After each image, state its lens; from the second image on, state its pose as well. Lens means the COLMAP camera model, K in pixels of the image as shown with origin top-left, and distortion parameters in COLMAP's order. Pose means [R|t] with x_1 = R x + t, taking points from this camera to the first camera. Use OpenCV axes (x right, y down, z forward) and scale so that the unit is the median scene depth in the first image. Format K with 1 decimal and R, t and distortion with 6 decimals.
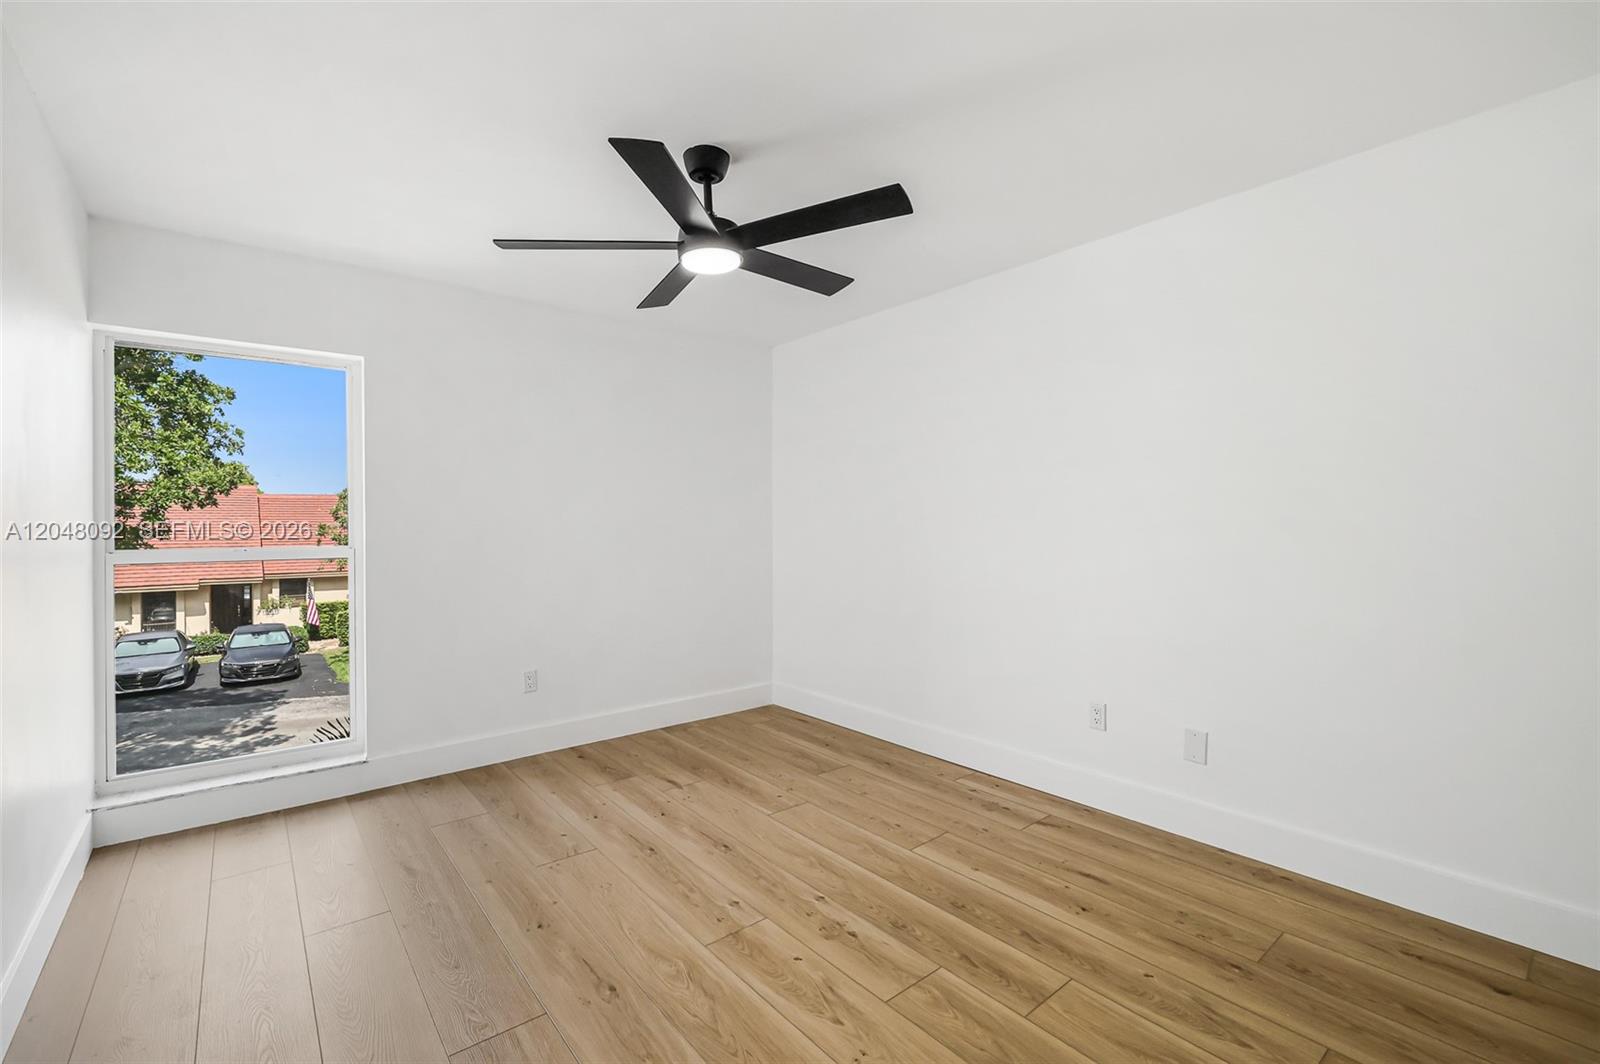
lens RADIAL K [[665.7, 0, 795.3], [0, 665.7, 519.0], [0, 0, 1]] dist [0.000908, -0.000132]
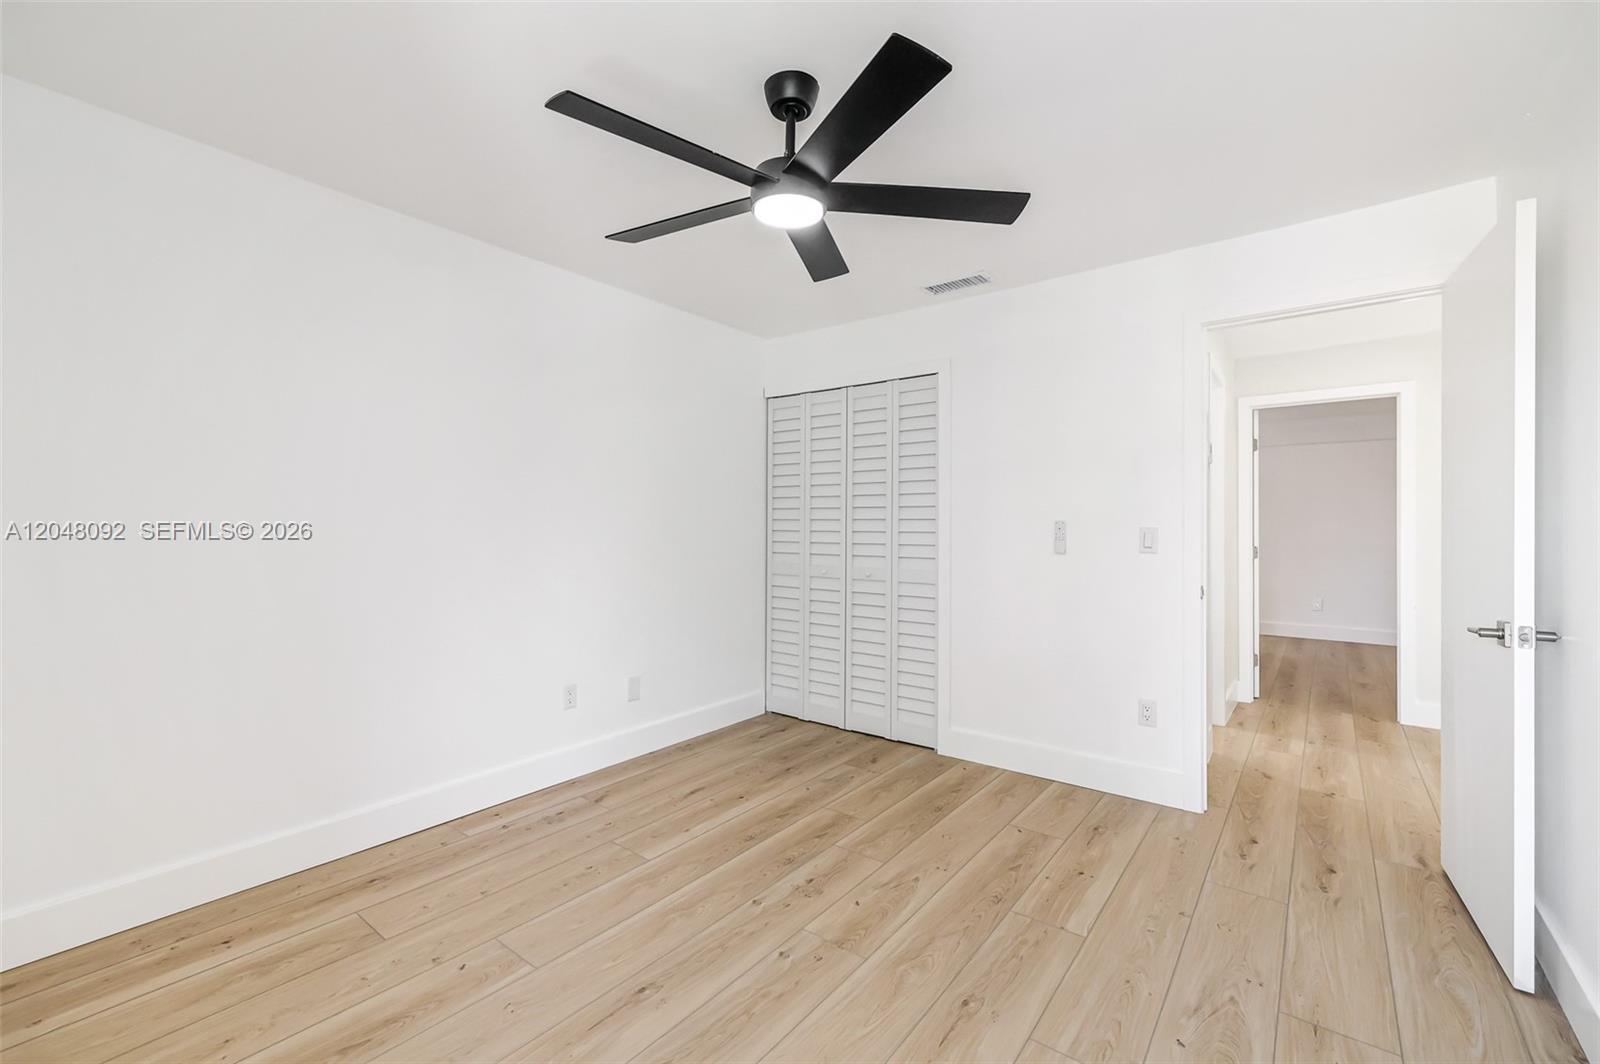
lens RADIAL K [[665.7, 0, 795.3], [0, 665.7, 519.0], [0, 0, 1]] dist [0.000908, -0.000132]
pose [[-0.200376, 0.015044, 0.979604, -0.878637], [-0.009560, 0.999804, -0.017310, 0.028919], [-0.979672, -0.012834, -0.200193, 1.085112]]
